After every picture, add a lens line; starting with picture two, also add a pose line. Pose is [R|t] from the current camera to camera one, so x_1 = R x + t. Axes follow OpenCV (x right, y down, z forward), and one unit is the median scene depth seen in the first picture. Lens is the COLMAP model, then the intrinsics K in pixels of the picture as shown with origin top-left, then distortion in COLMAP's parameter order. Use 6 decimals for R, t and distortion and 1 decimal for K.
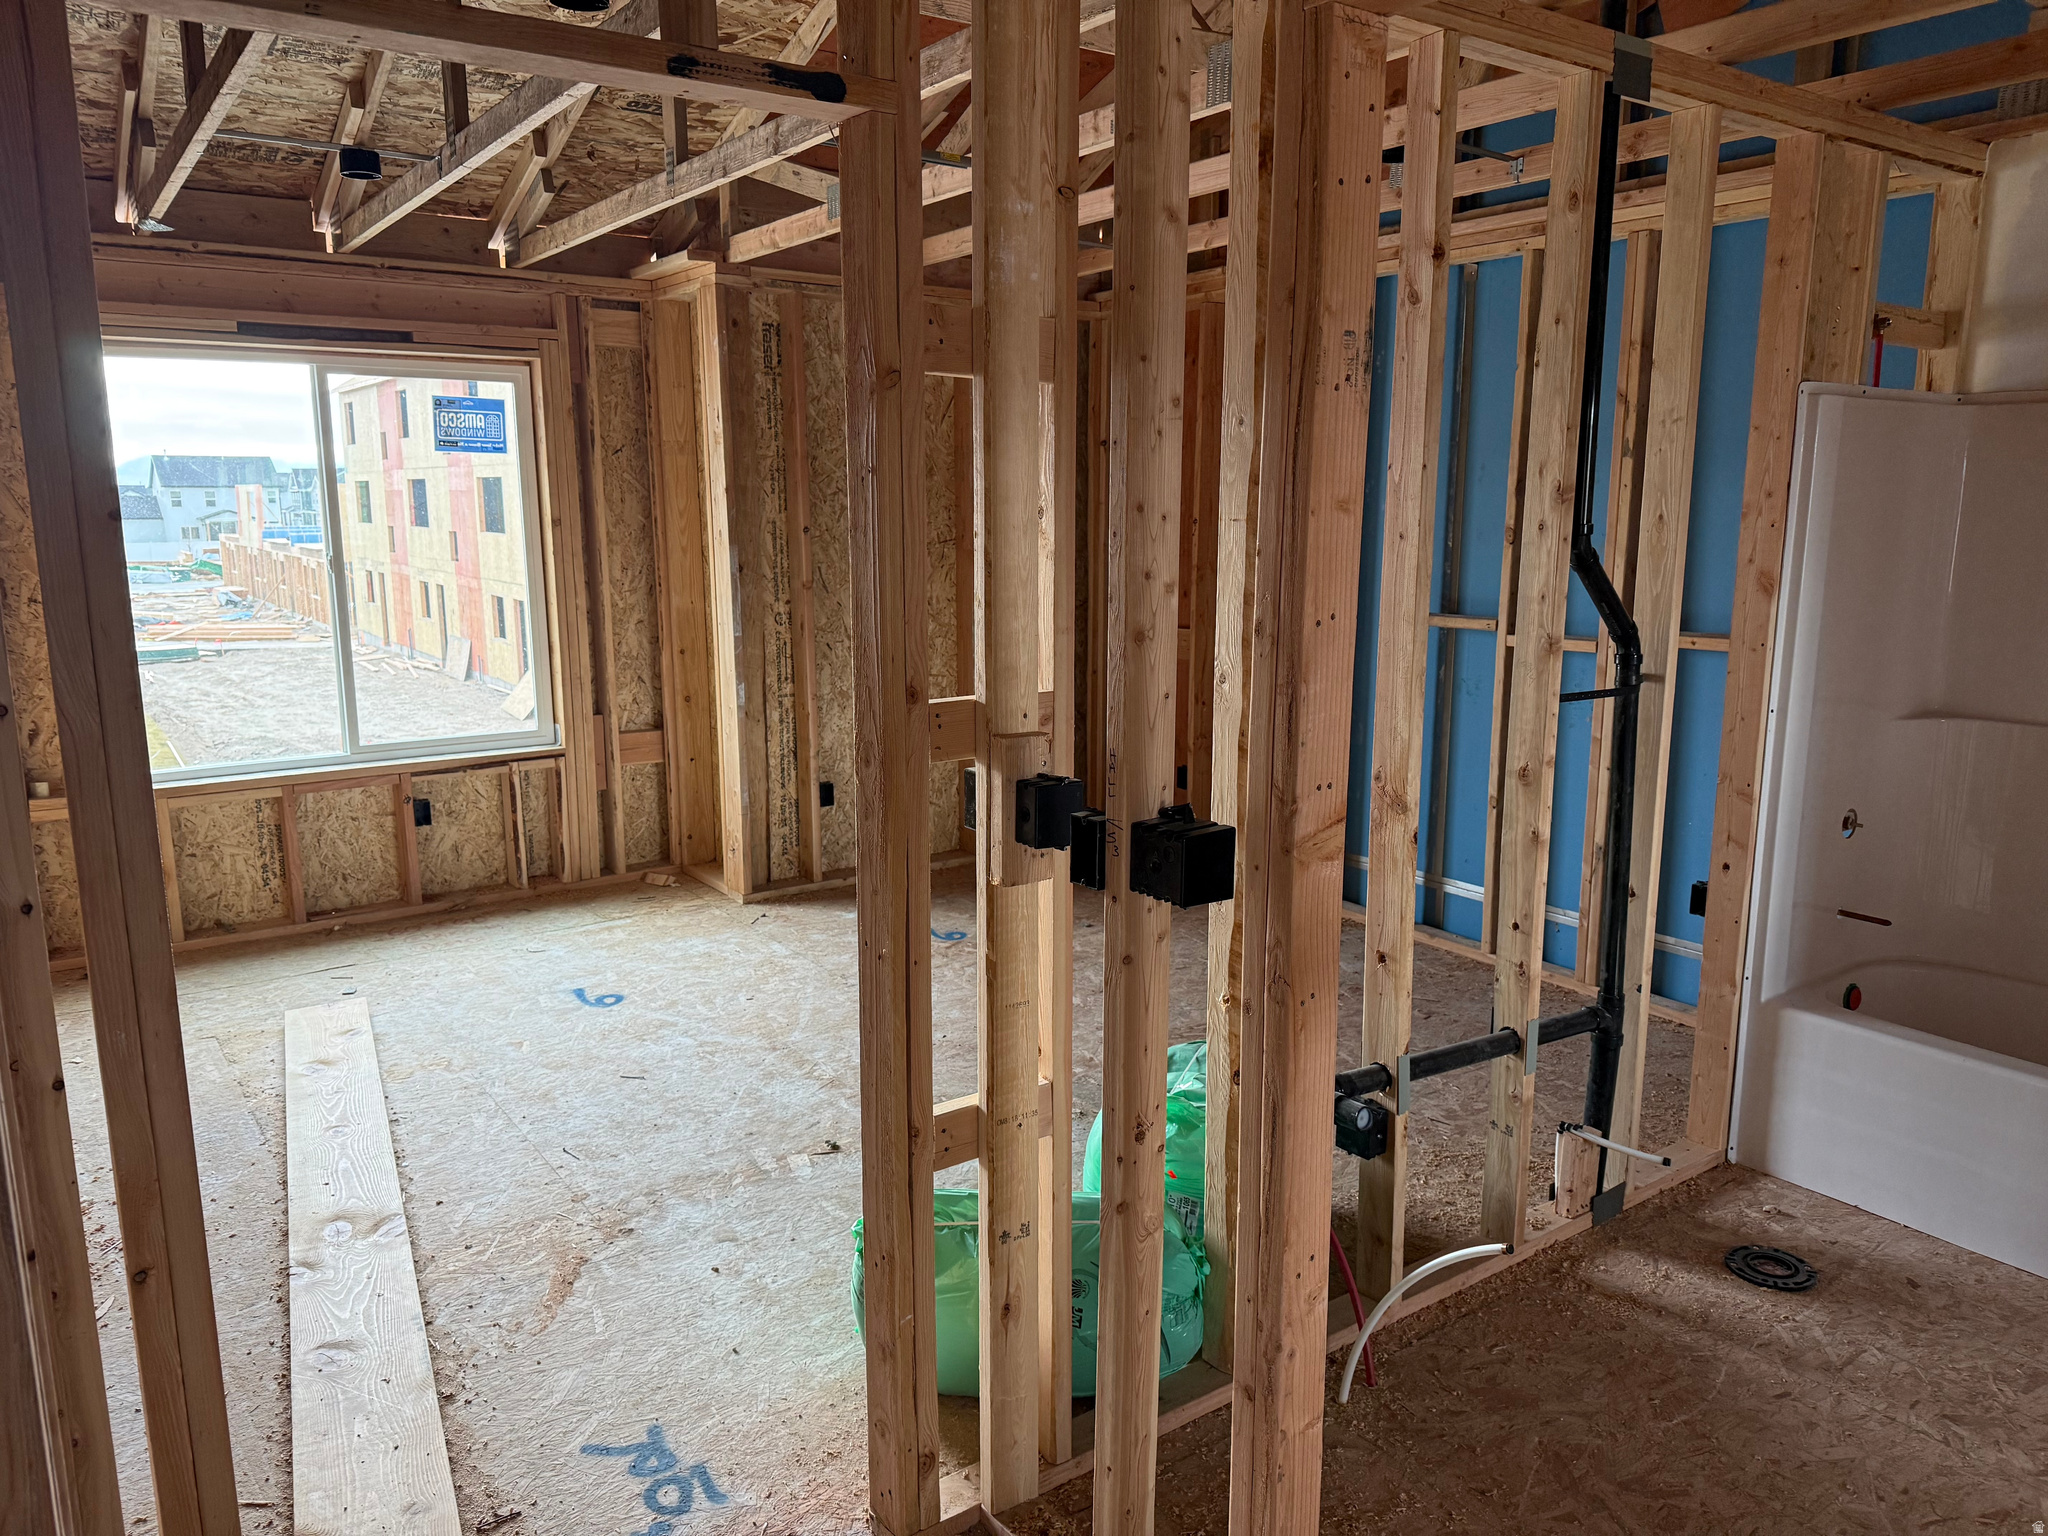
lens RADIAL K [[1444.0, 0, 1022.8], [0, 1444.0, 776.2], [0, 0, 1]] dist [0.006784, -0.001824]
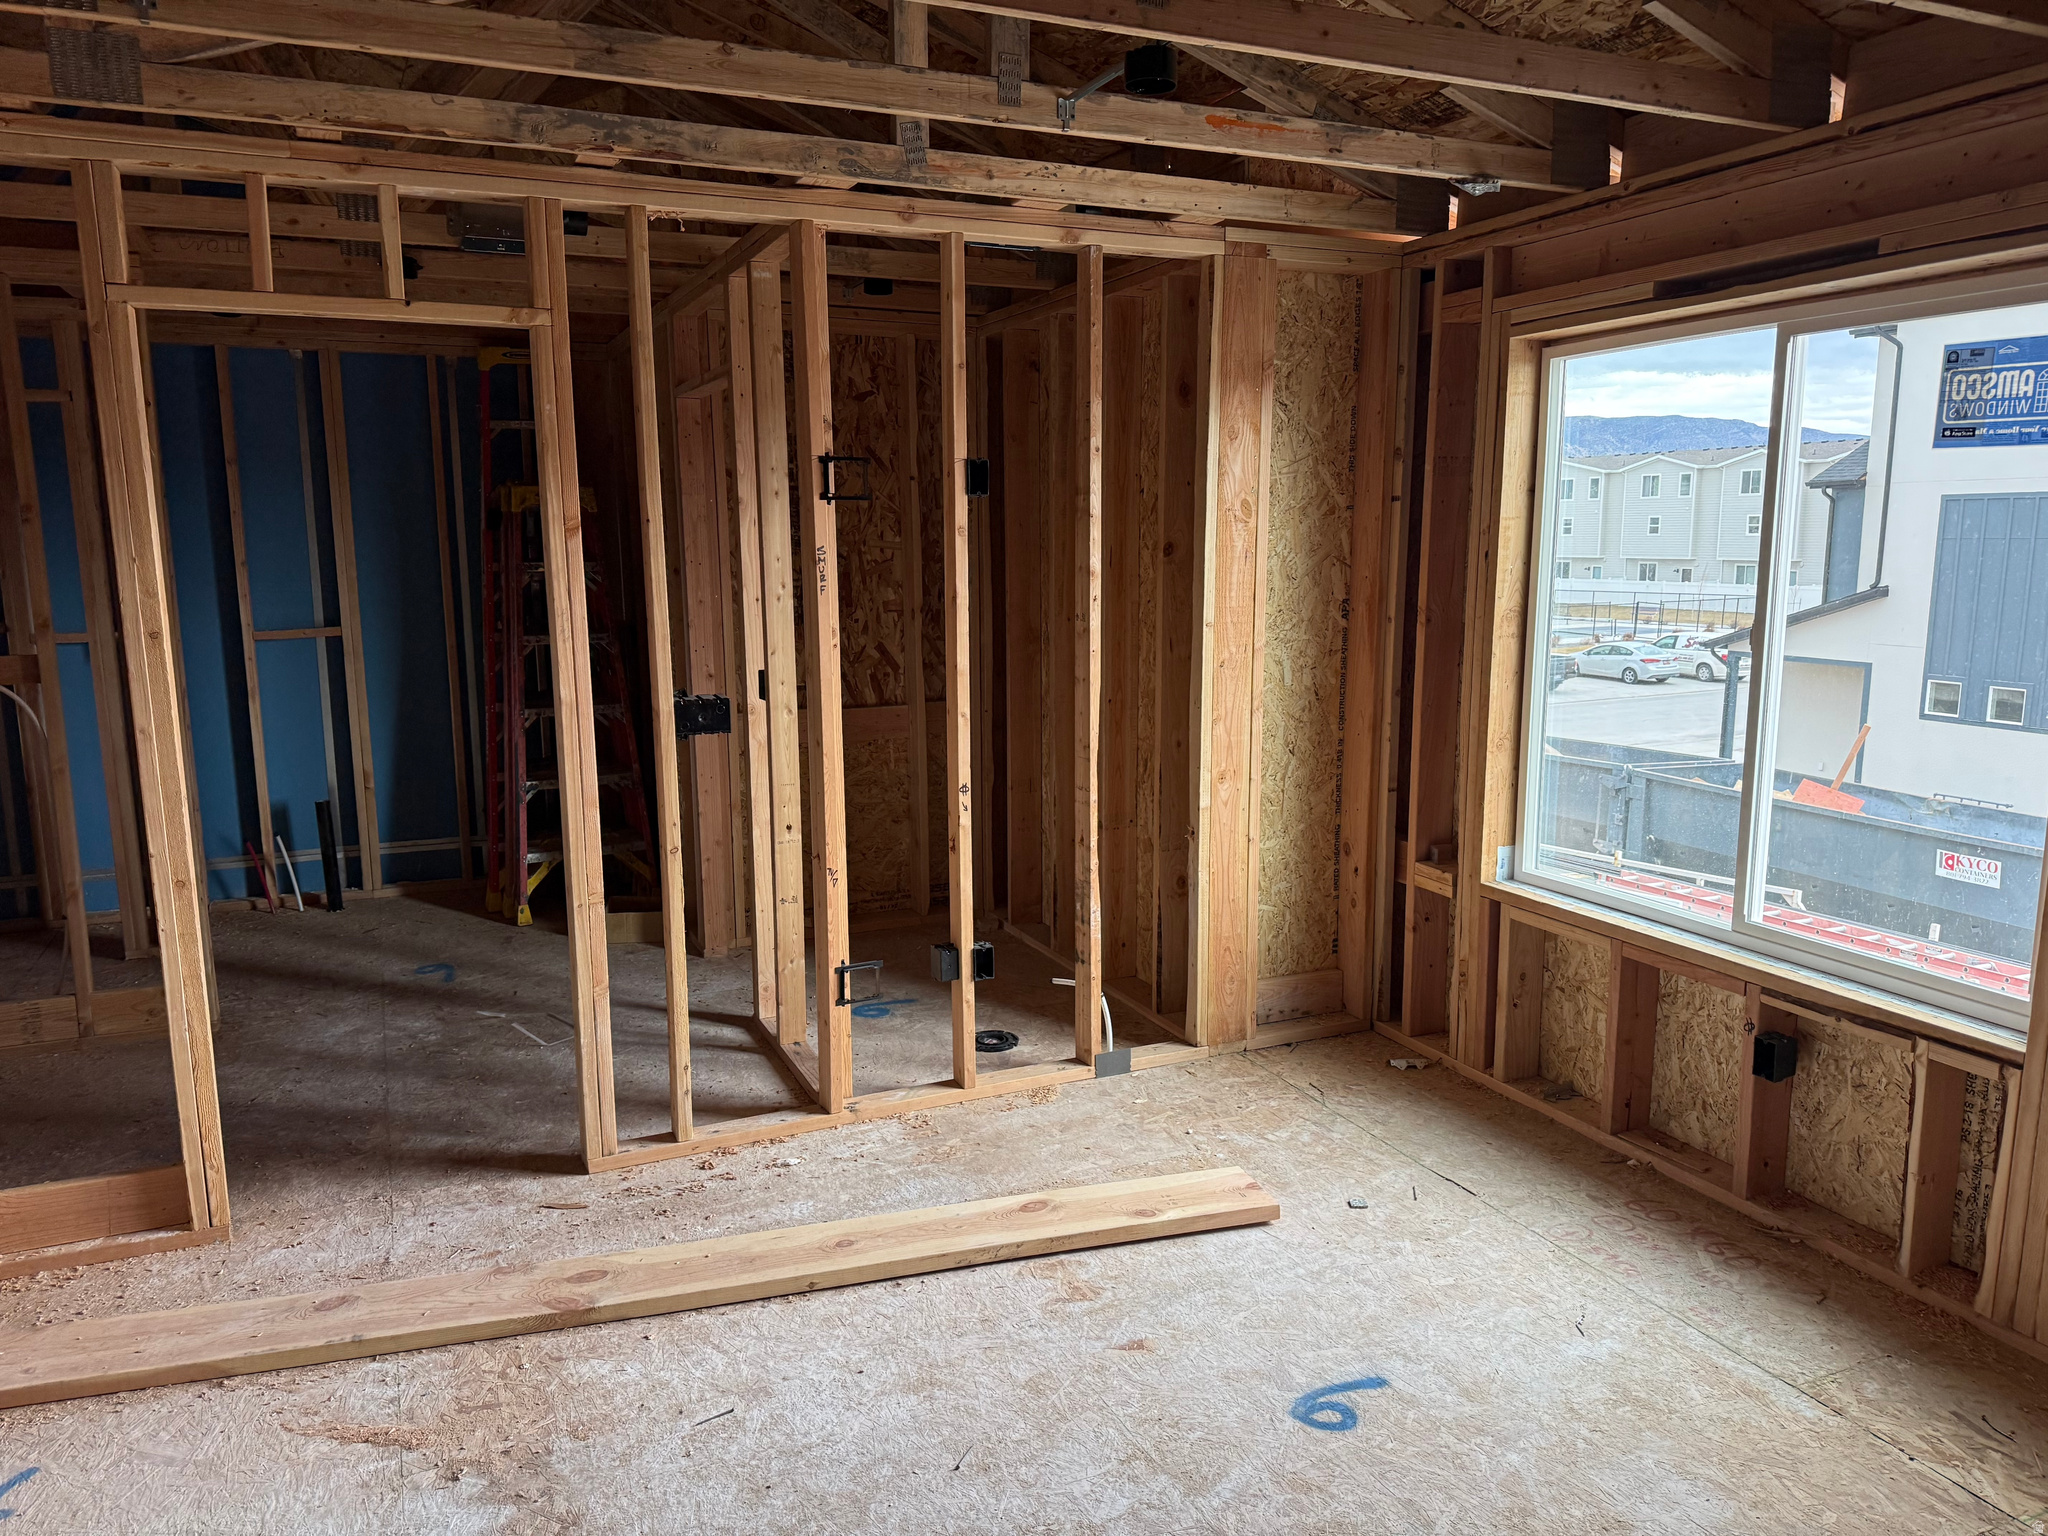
lens RADIAL K [[1444.0, 0, 1022.8], [0, 1444.0, 776.2], [0, 0, 1]] dist [0.006784, -0.001824]
pose [[-0.199289, 0.164957, -0.965957, 0.216275], [-0.183026, 0.962119, 0.202062, -0.158447], [0.962697, 0.217064, -0.161548, 0.810086]]
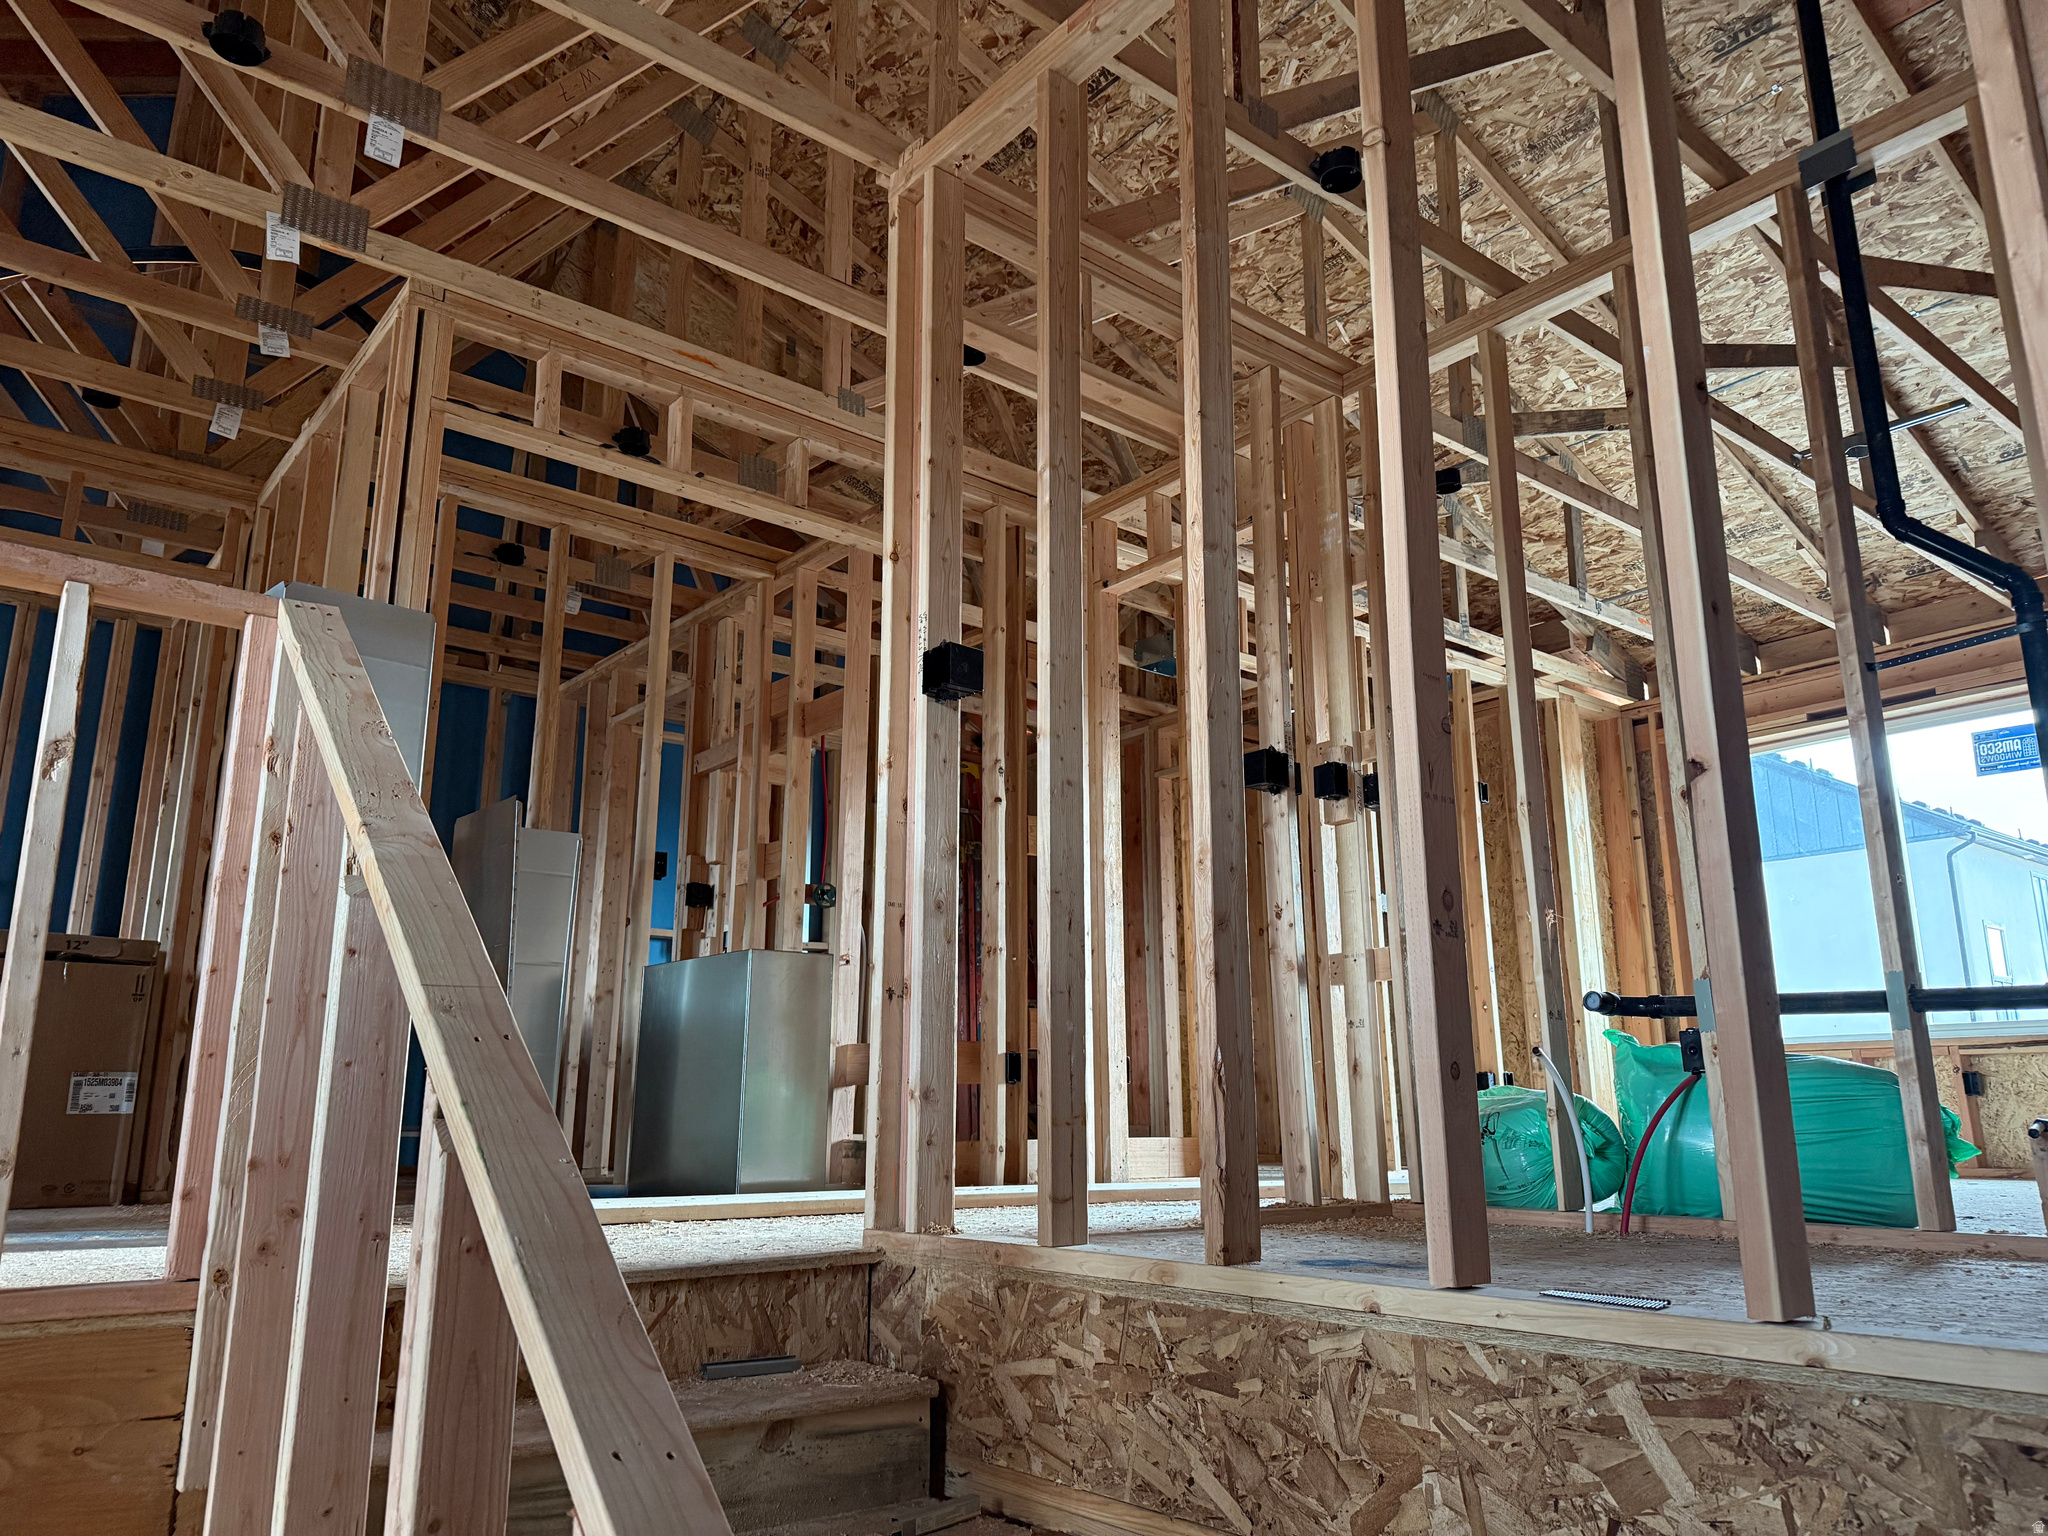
lens RADIAL K [[1444.0, 0, 1022.8], [0, 1444.0, 776.2], [0, 0, 1]] dist [0.006784, -0.001824]
pose [[0.065017, -0.229905, -0.971039, 0.733462], [-0.189307, 0.952585, -0.238211, 0.218245], [0.979763, 0.199312, 0.018412, 0.206862]]
